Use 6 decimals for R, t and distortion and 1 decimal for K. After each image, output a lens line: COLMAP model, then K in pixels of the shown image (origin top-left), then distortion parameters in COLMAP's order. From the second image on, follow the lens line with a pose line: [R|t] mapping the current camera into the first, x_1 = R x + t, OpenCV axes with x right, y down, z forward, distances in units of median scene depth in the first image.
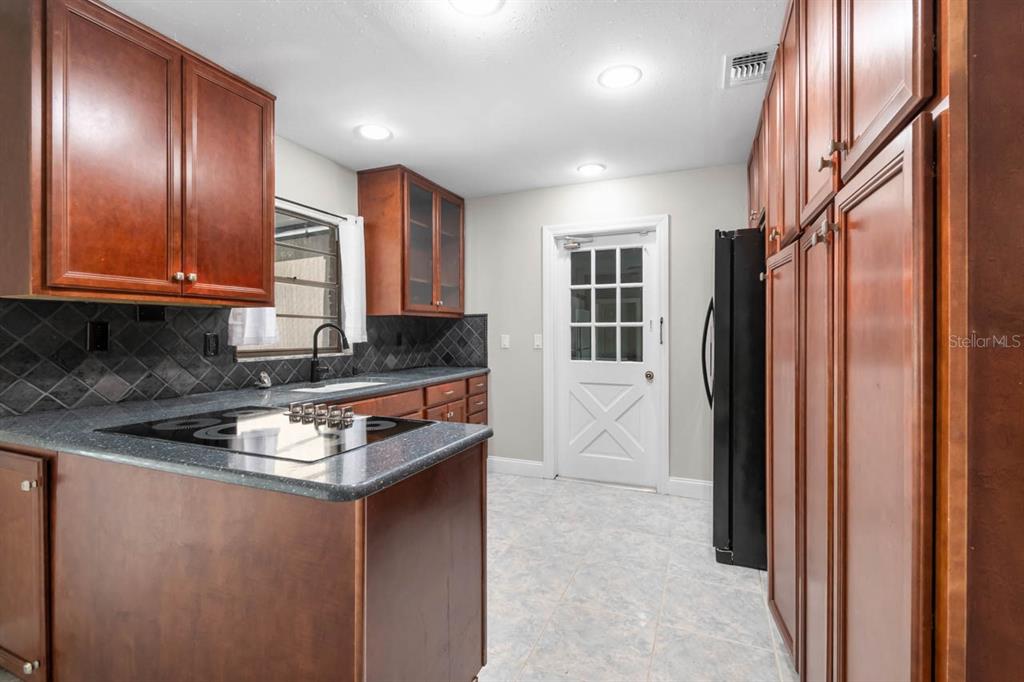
lens RADIAL K [[461.7, 0, 504.1], [0, 461.7, 334.8], [0, 0, 1]] dist [0.004622, -0.002050]
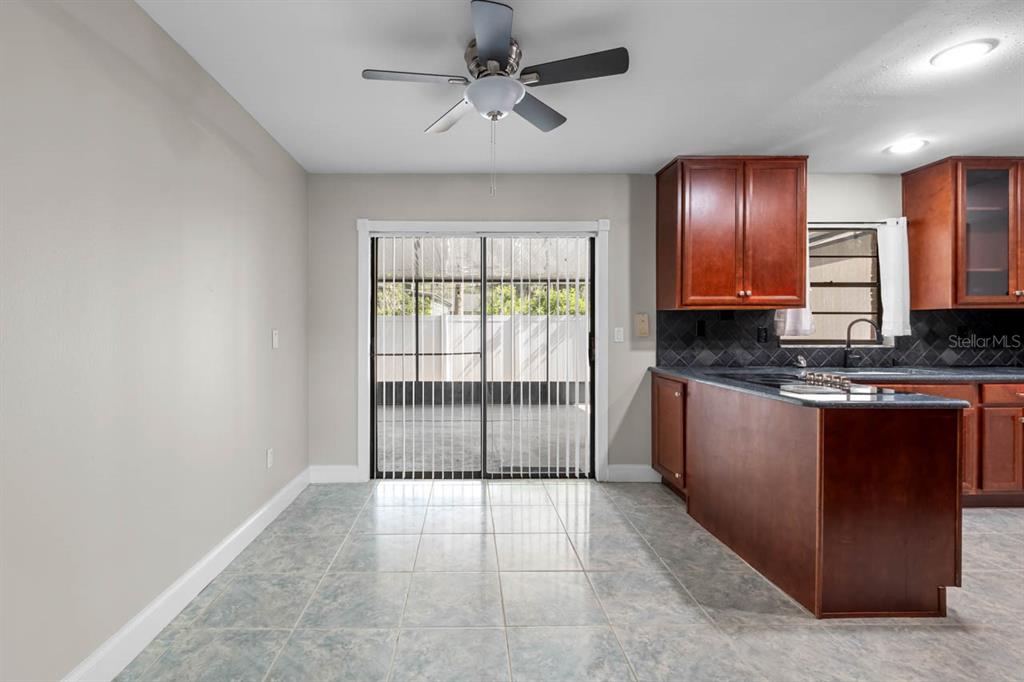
lens RADIAL K [[461.7, 0, 496.1], [0, 461.7, 329.6], [0, 0, 1]] dist [0.004622, -0.002050]
pose [[0.440134, 0.003266, -0.897926, 0.237527], [-0.004701, 0.999988, 0.001333, 0.005090], [0.897920, 0.003635, 0.440144, -0.310448]]
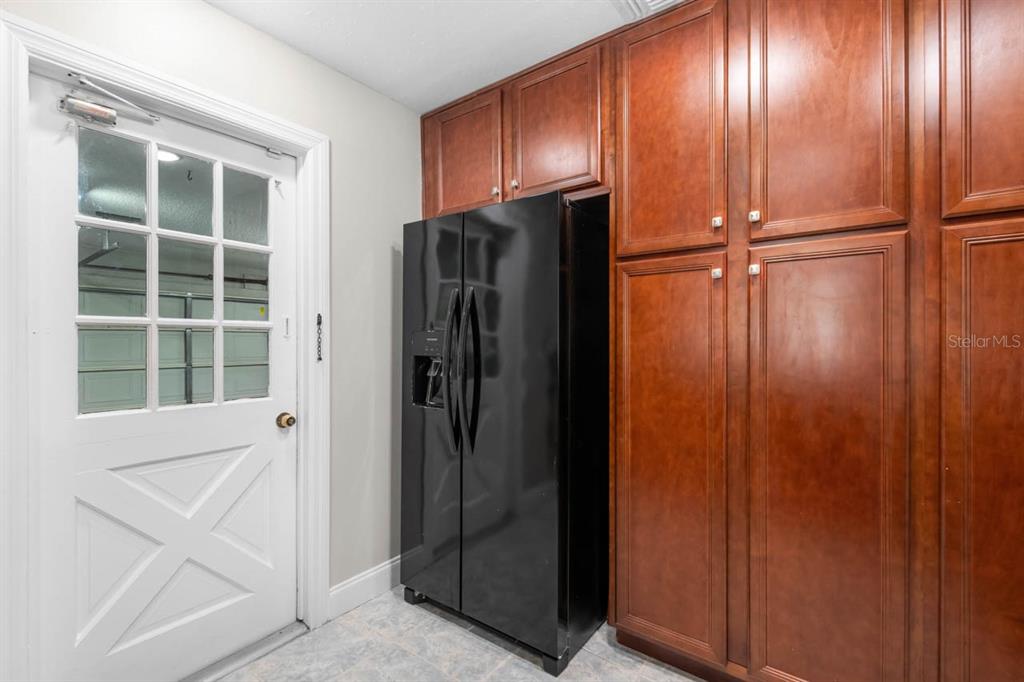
lens RADIAL K [[461.7, 0, 521.5], [0, 461.7, 342.0], [0, 0, 1]] dist [0.004622, -0.002050]
pose [[0.234964, 0.002426, 0.972001, -0.145417], [0.011050, 0.999926, -0.005167, 0.002392], [-0.971941, 0.011955, 0.234920, 0.604644]]
